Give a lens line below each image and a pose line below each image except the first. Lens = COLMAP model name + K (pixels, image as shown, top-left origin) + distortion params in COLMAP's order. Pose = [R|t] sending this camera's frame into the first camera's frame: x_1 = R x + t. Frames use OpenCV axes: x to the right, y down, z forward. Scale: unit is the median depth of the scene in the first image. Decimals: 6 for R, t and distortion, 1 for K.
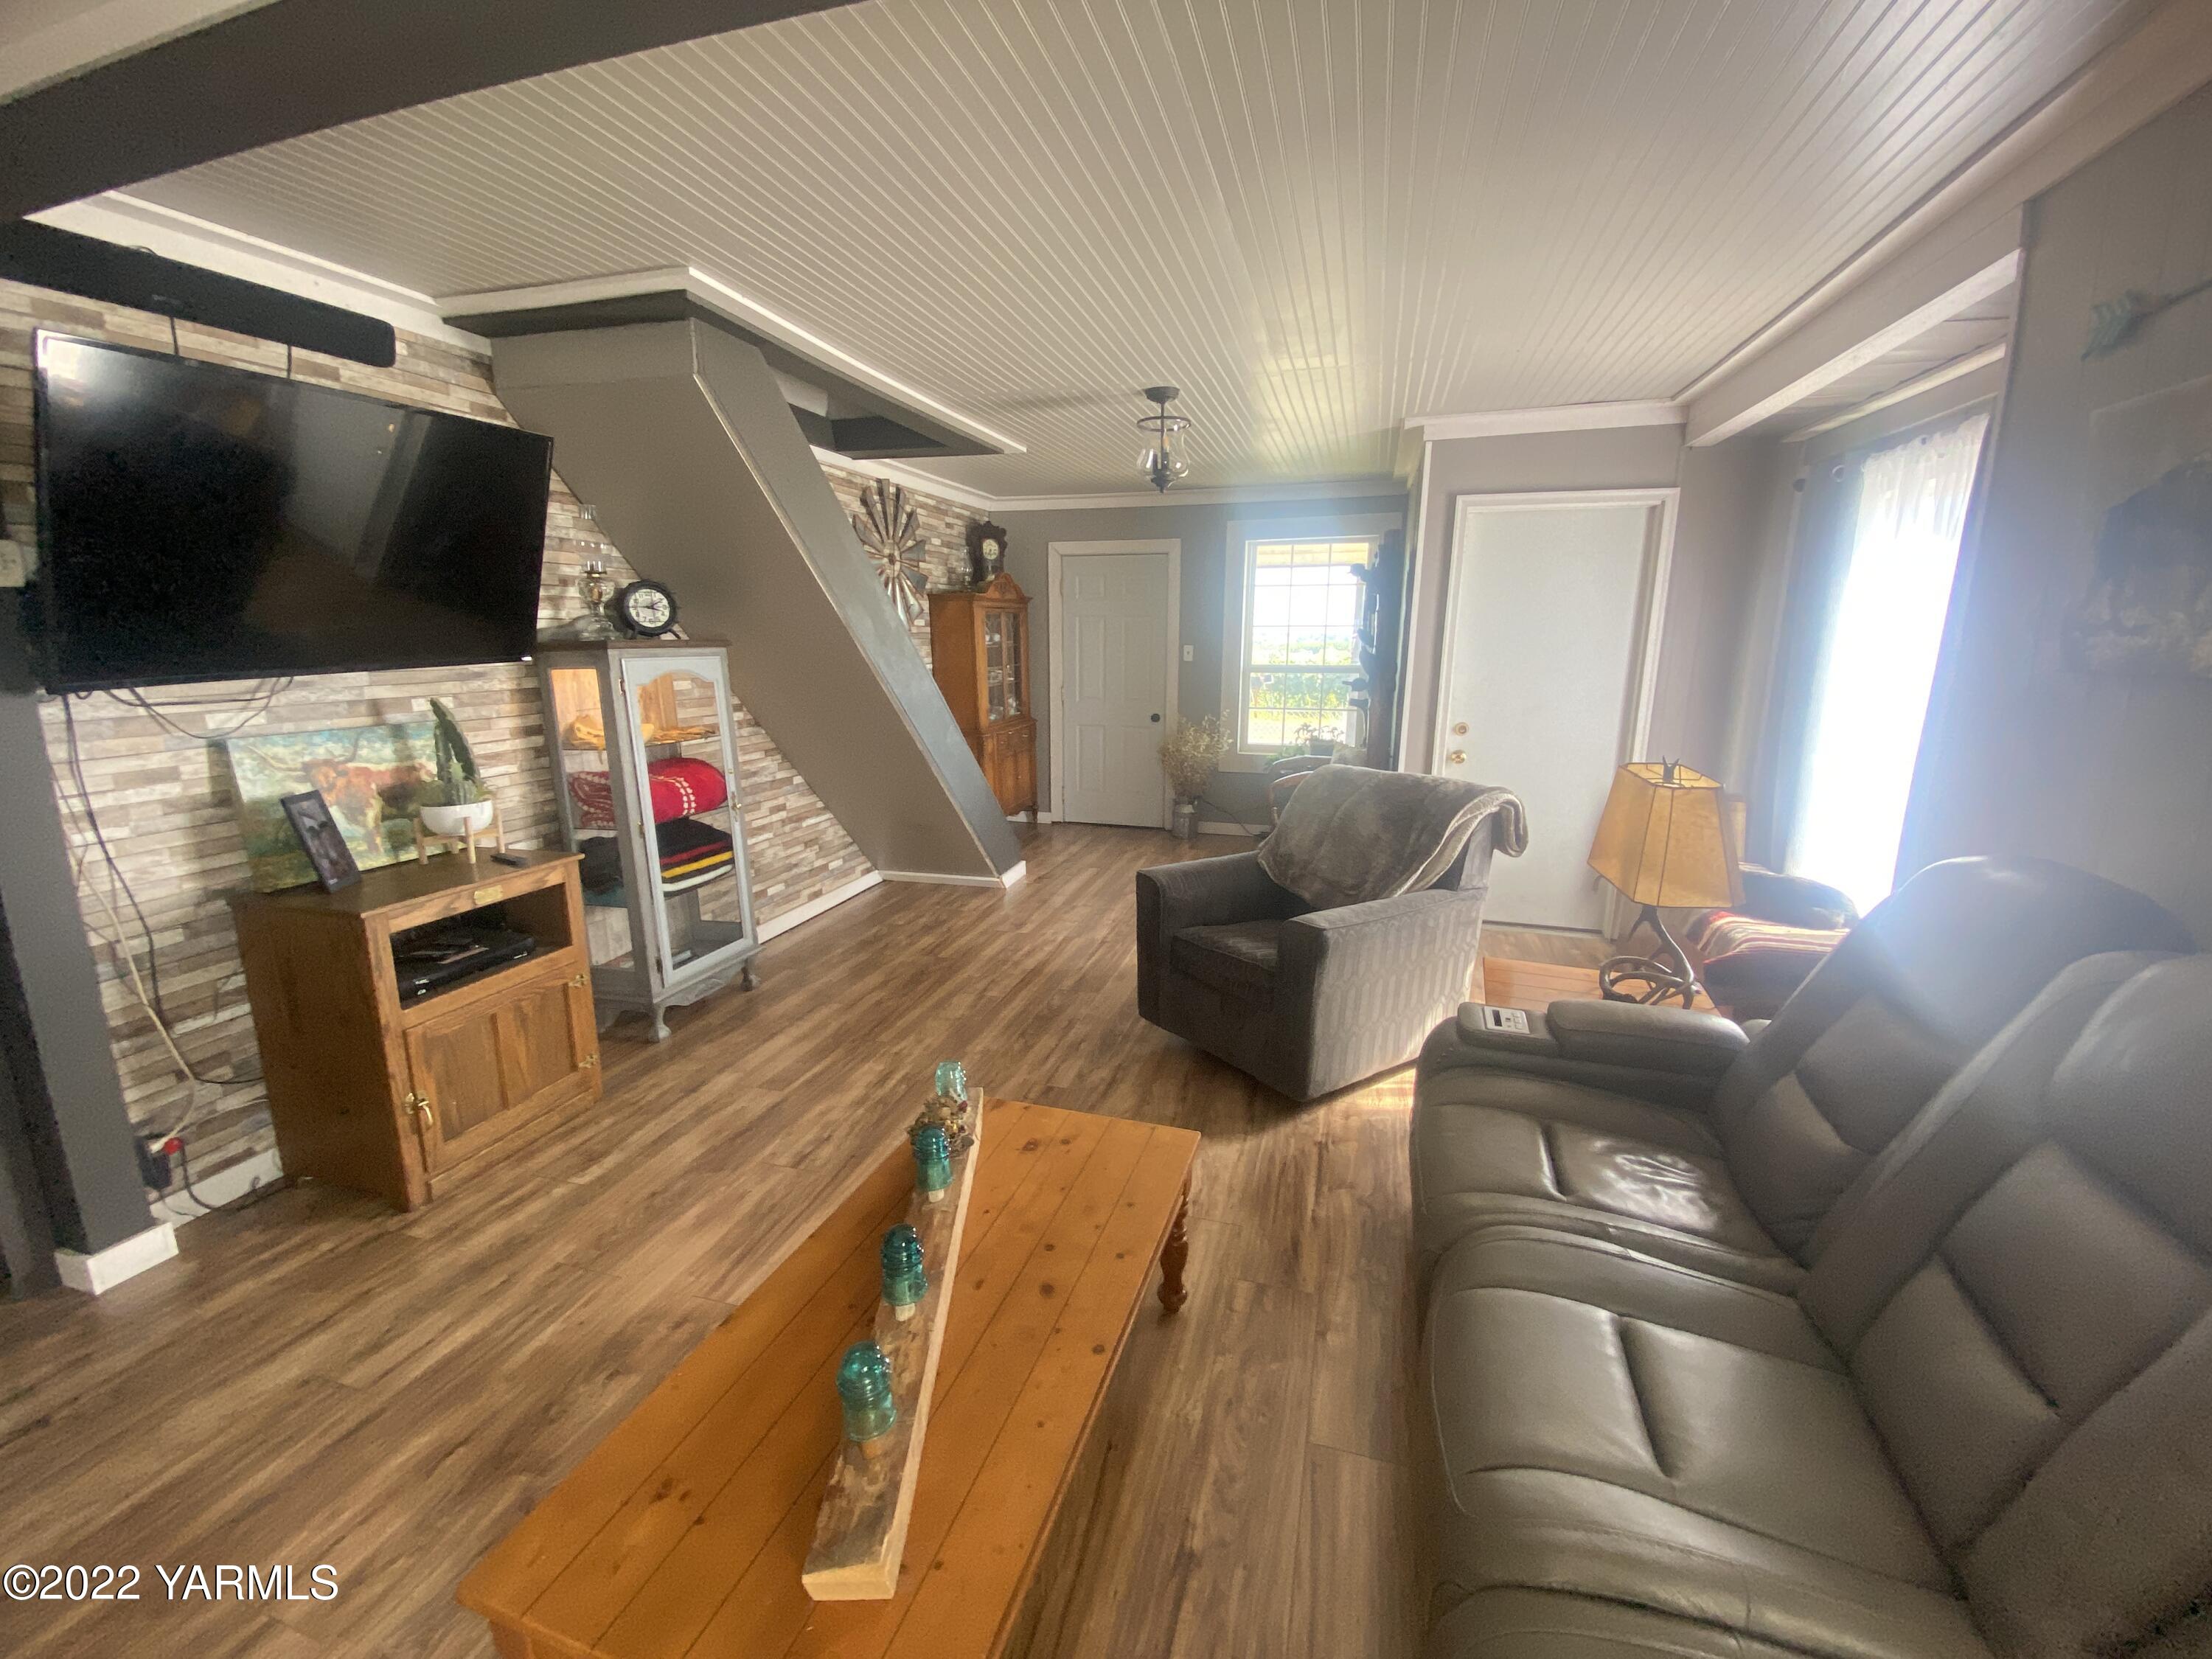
lens RADIAL K [[908.1, 0, 1103.4], [0, 908.1, 812.8], [0, 0, 1]] dist [0.041987, -0.028146]
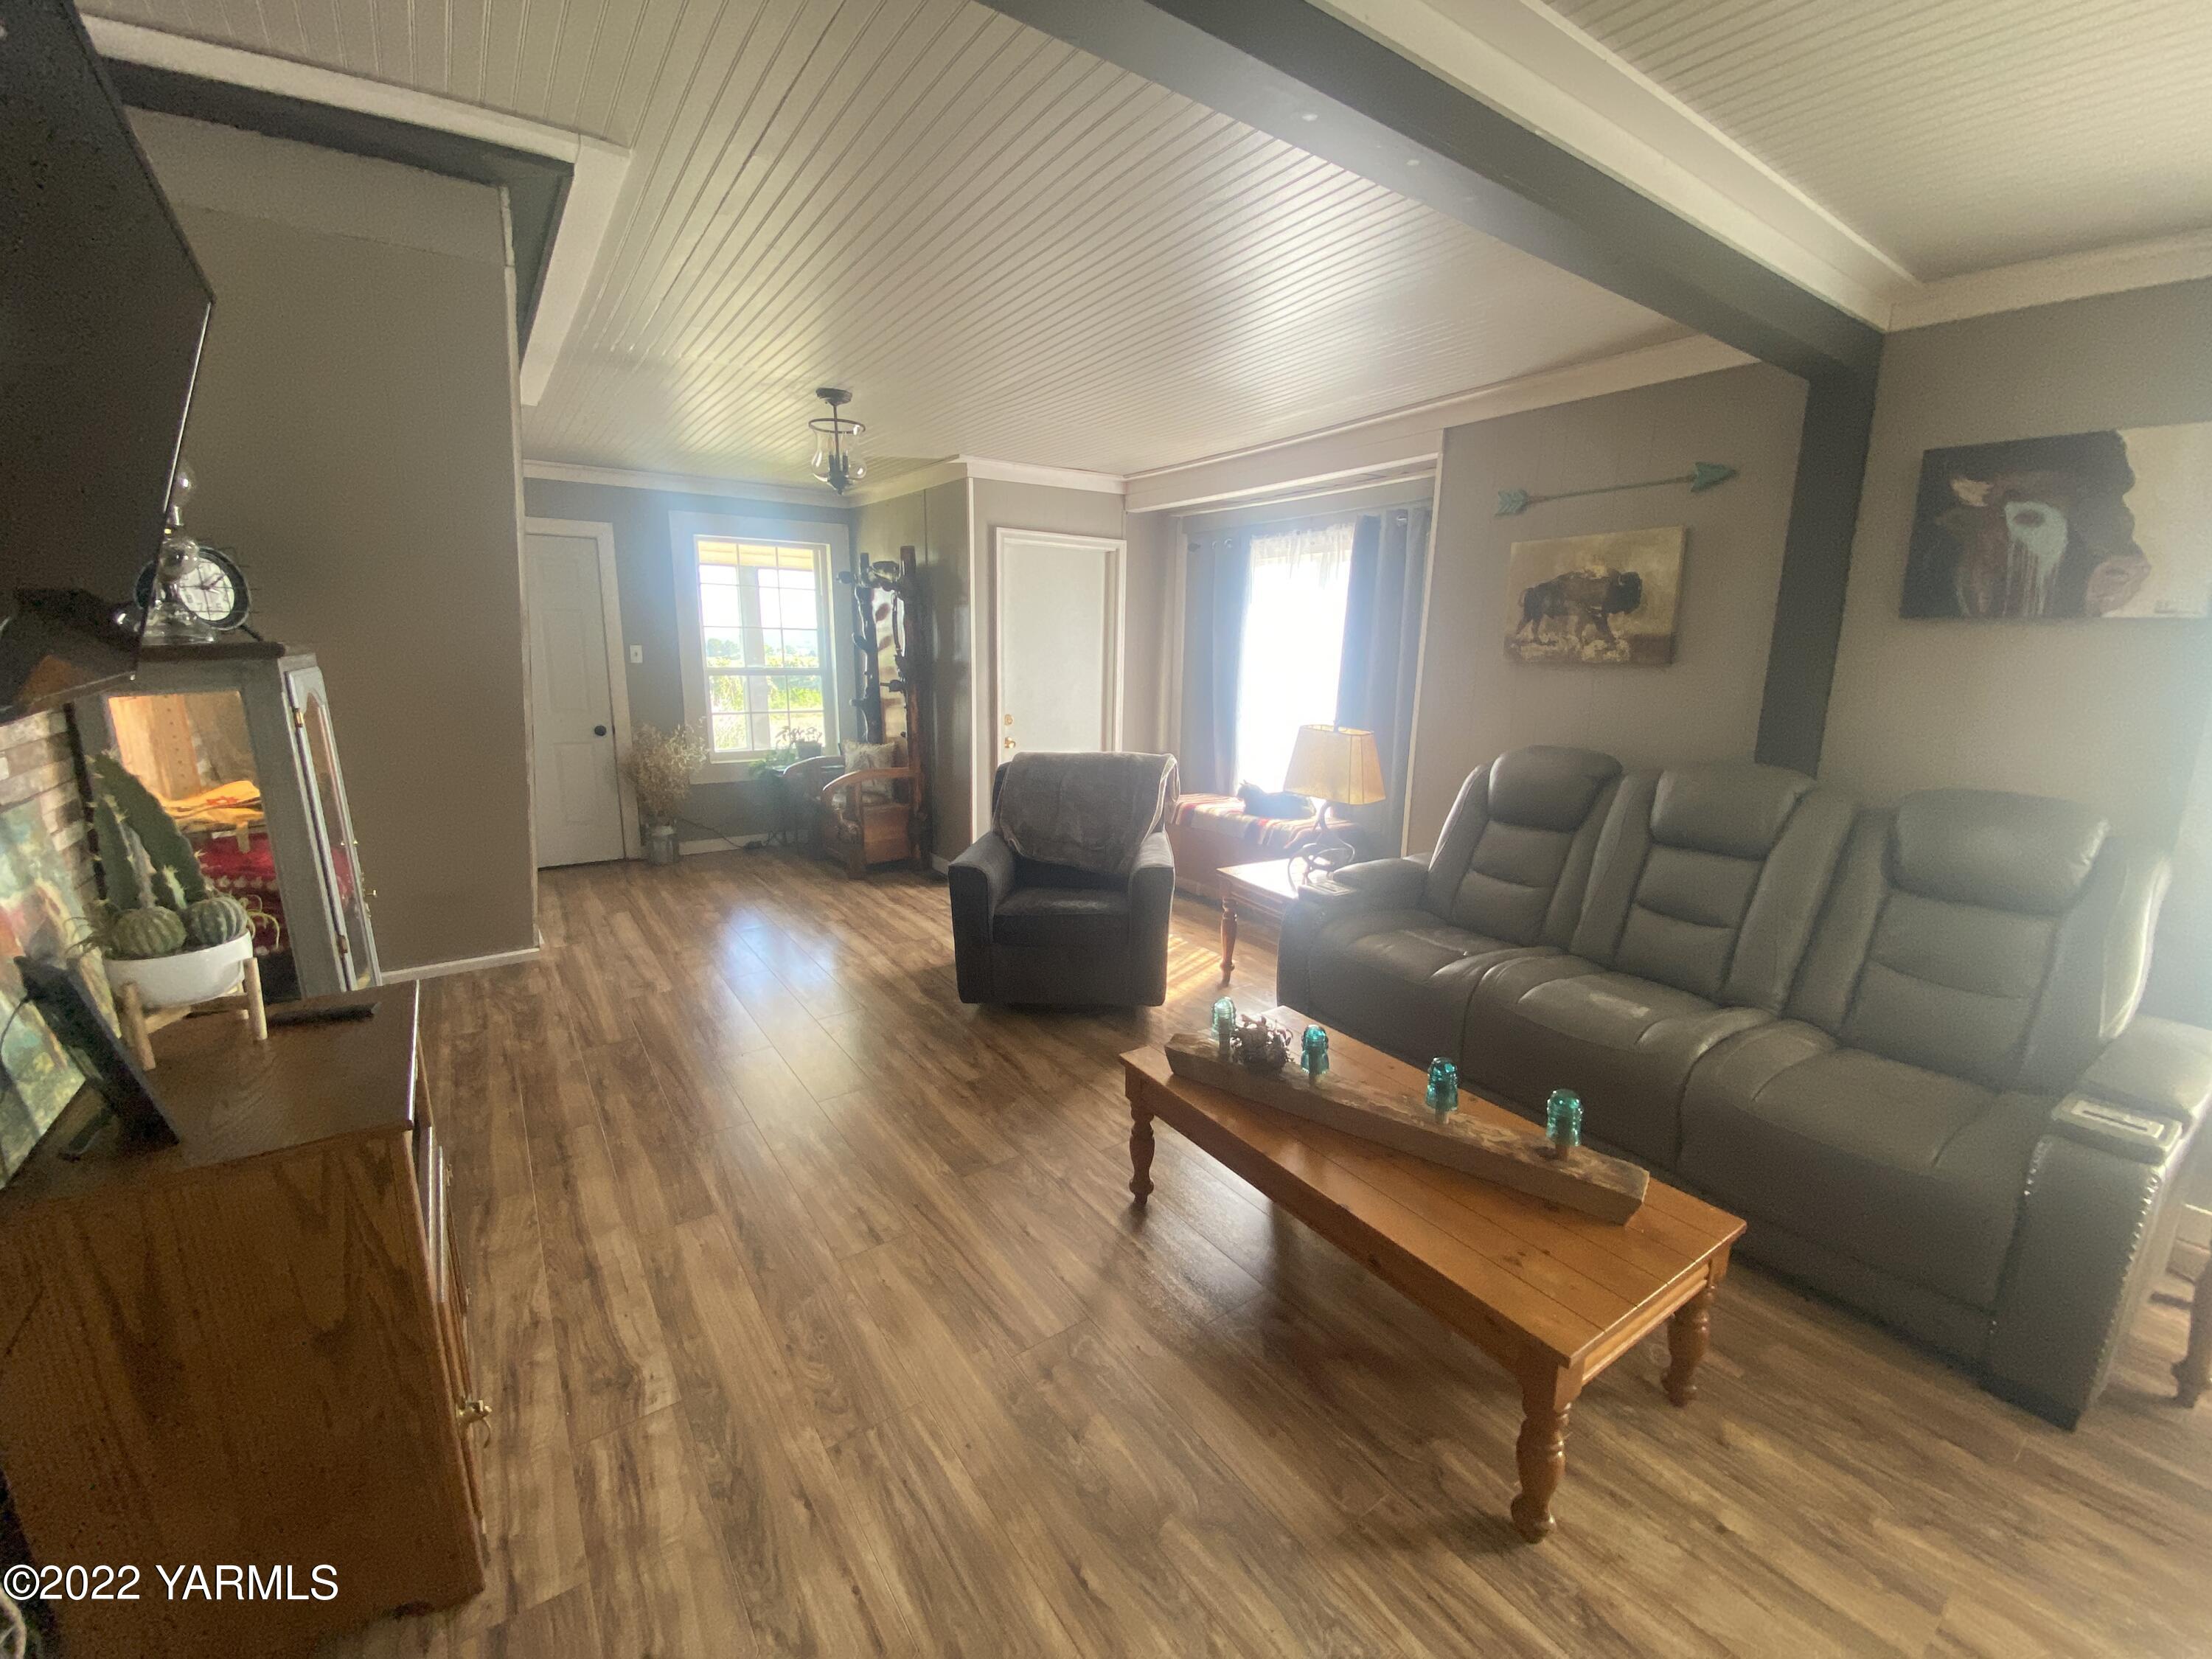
lens RADIAL K [[908.1, 0, 1103.4], [0, 908.1, 812.8], [0, 0, 1]] dist [0.041987, -0.028146]
pose [[0.620373, -0.138439, 0.771992, -0.545741], [0.140377, 0.988004, 0.064368, -0.032320], [-0.771642, 0.068438, 0.632365, 0.165617]]
